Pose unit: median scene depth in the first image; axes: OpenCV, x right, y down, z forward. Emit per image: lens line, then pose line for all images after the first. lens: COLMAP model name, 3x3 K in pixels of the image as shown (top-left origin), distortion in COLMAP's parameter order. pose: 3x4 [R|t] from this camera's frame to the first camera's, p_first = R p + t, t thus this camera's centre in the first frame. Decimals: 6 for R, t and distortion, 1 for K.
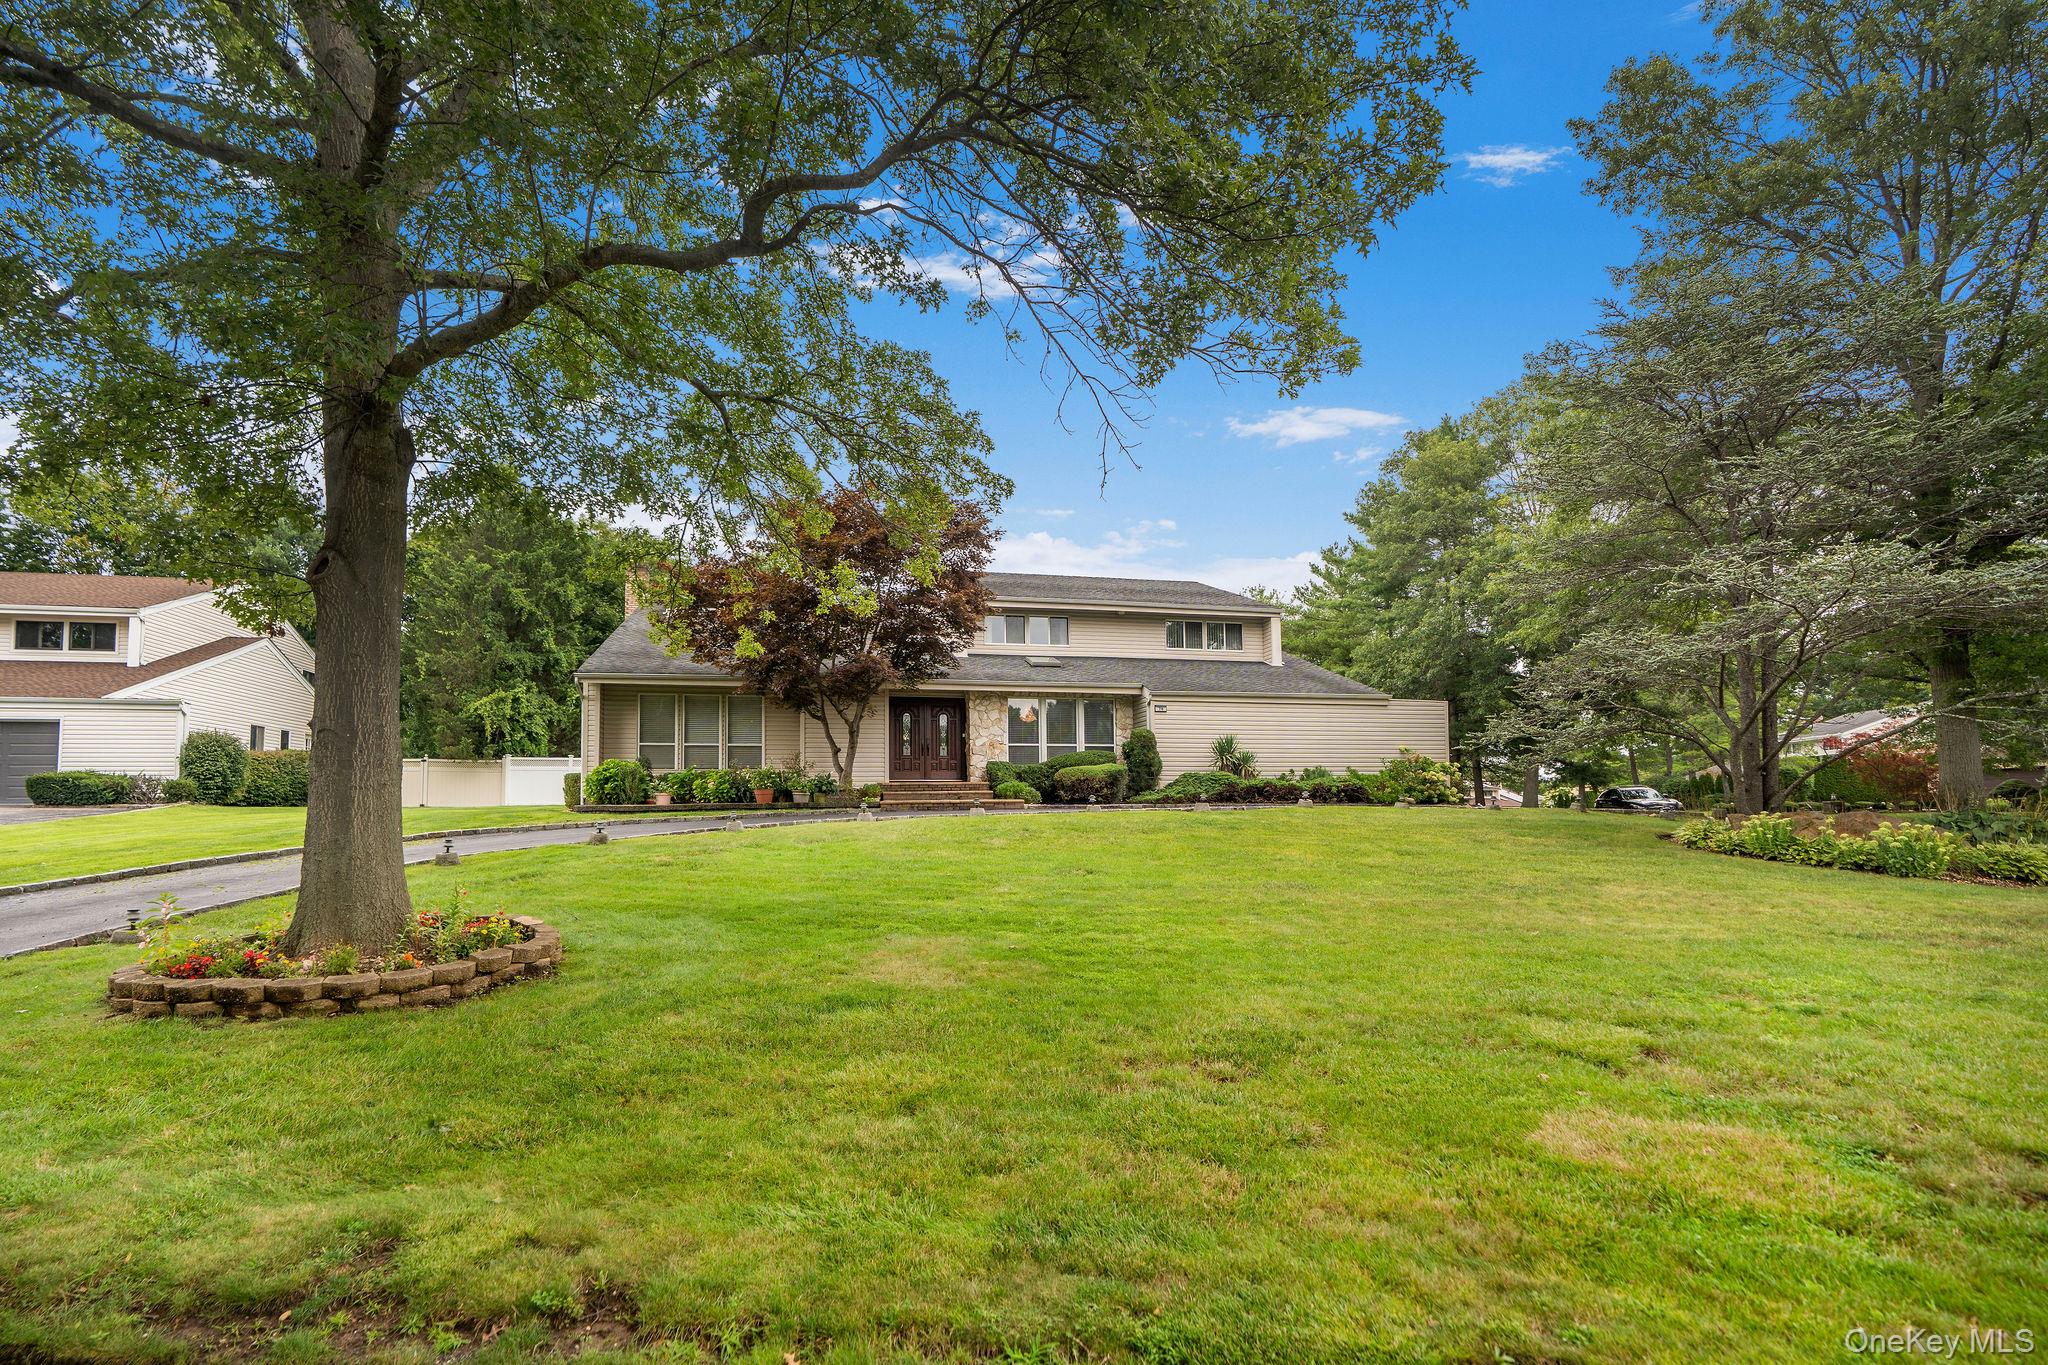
lens RADIAL K [[962.8, 0, 1018.2], [0, 962.8, 679.0], [0, 0, 1]] dist [-0.000045, 0.000962]
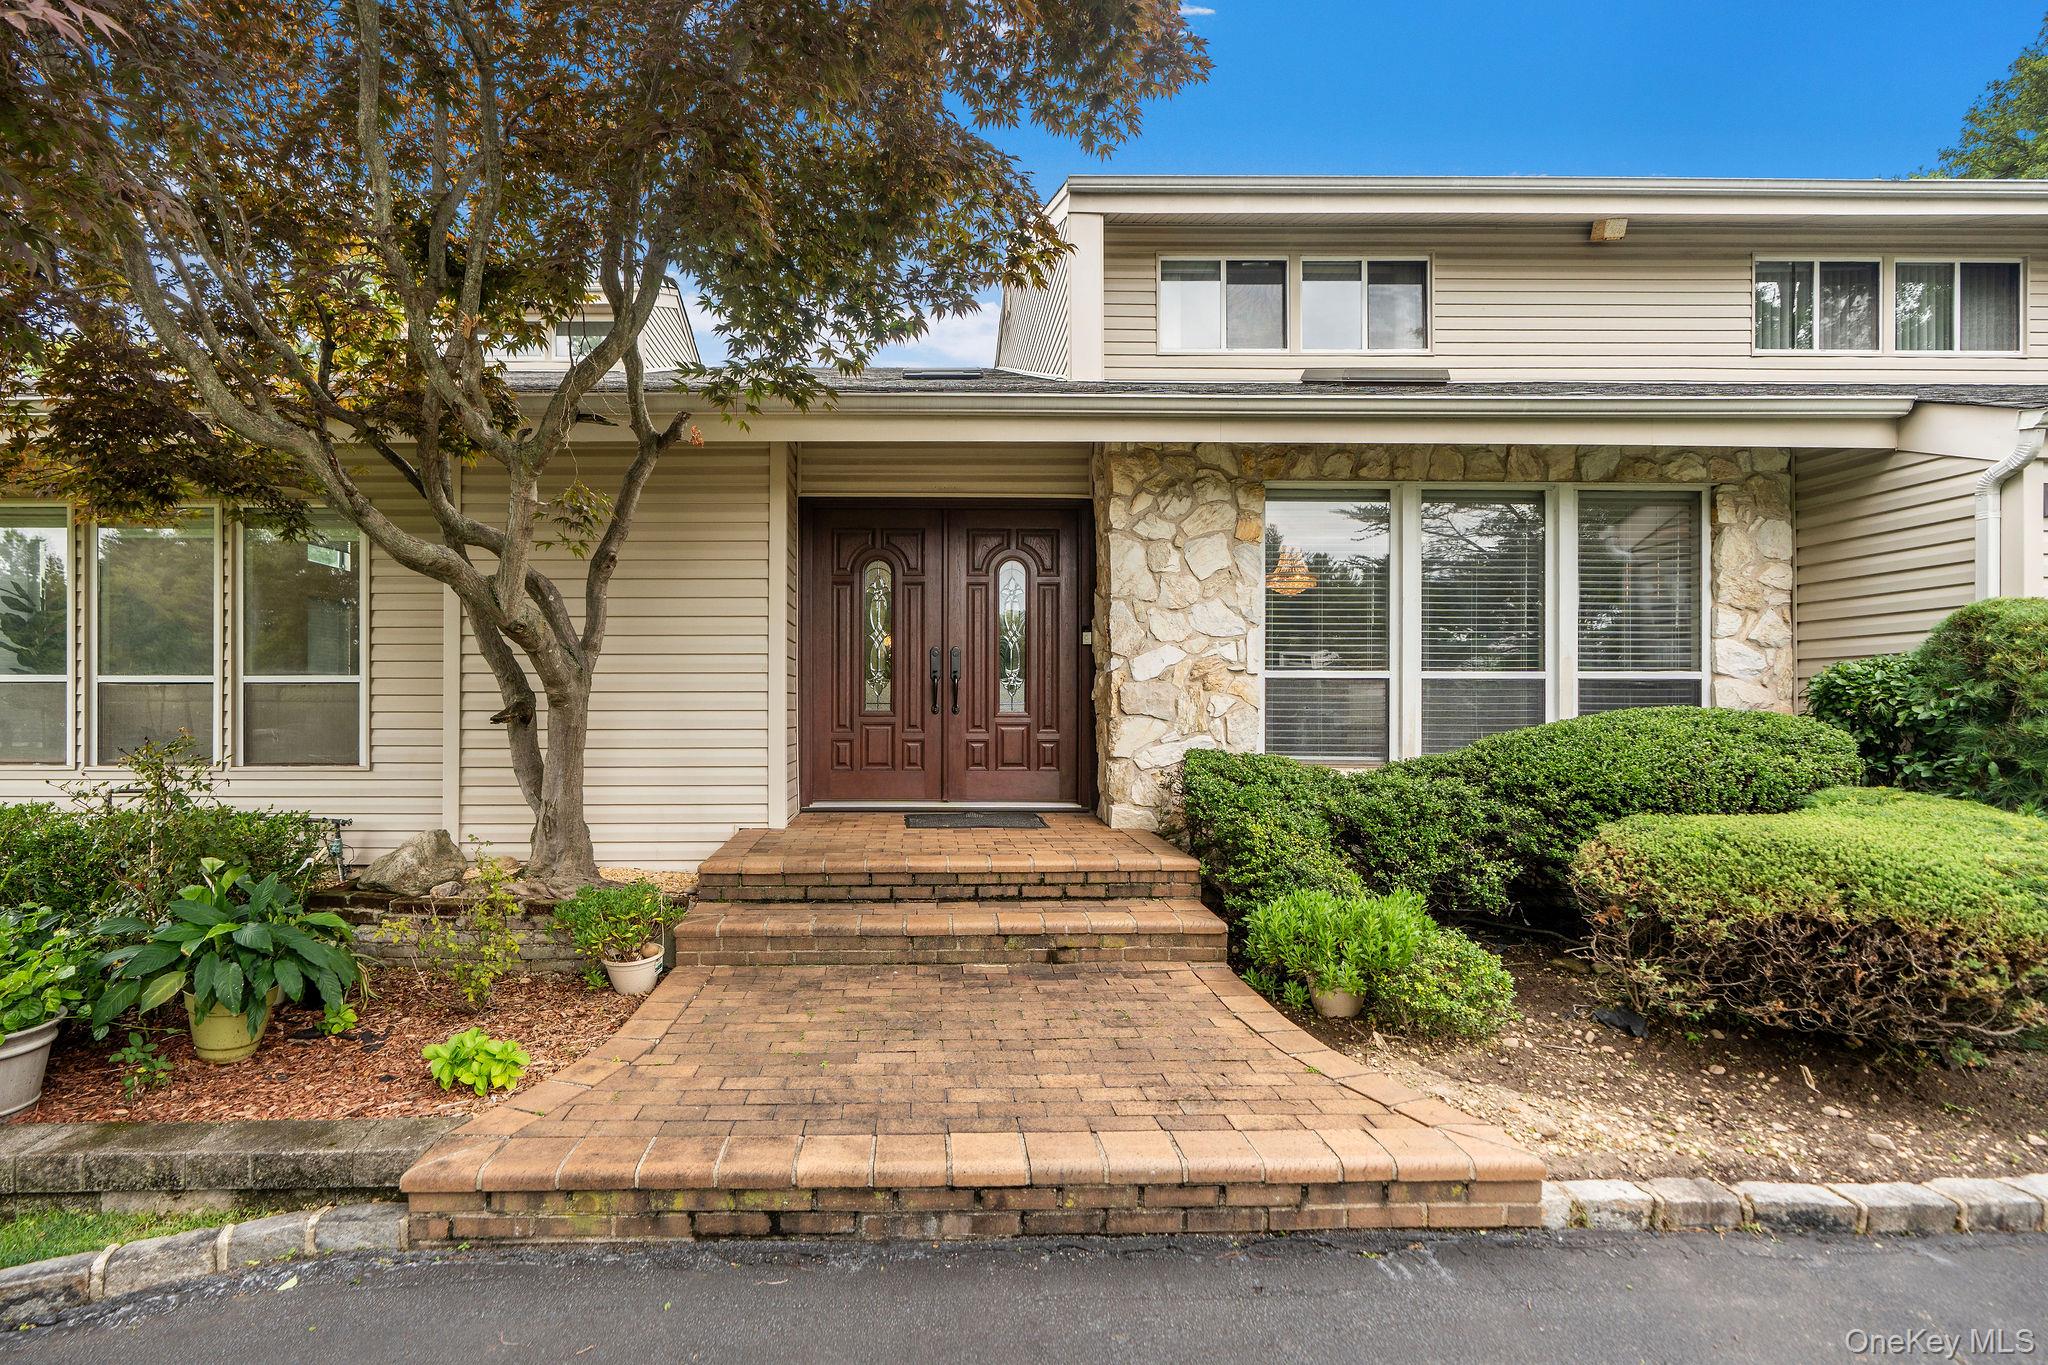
lens RADIAL K [[962.8, 0, 1018.2], [0, 962.8, 679.0], [0, 0, 1]] dist [-0.000045, 0.000962]
pose [[0.987978, 0.003833, -0.154546, -0.035252], [0.014297, 0.993143, 0.116028, 0.039317], [0.153931, -0.116842, 0.981149, 0.746491]]
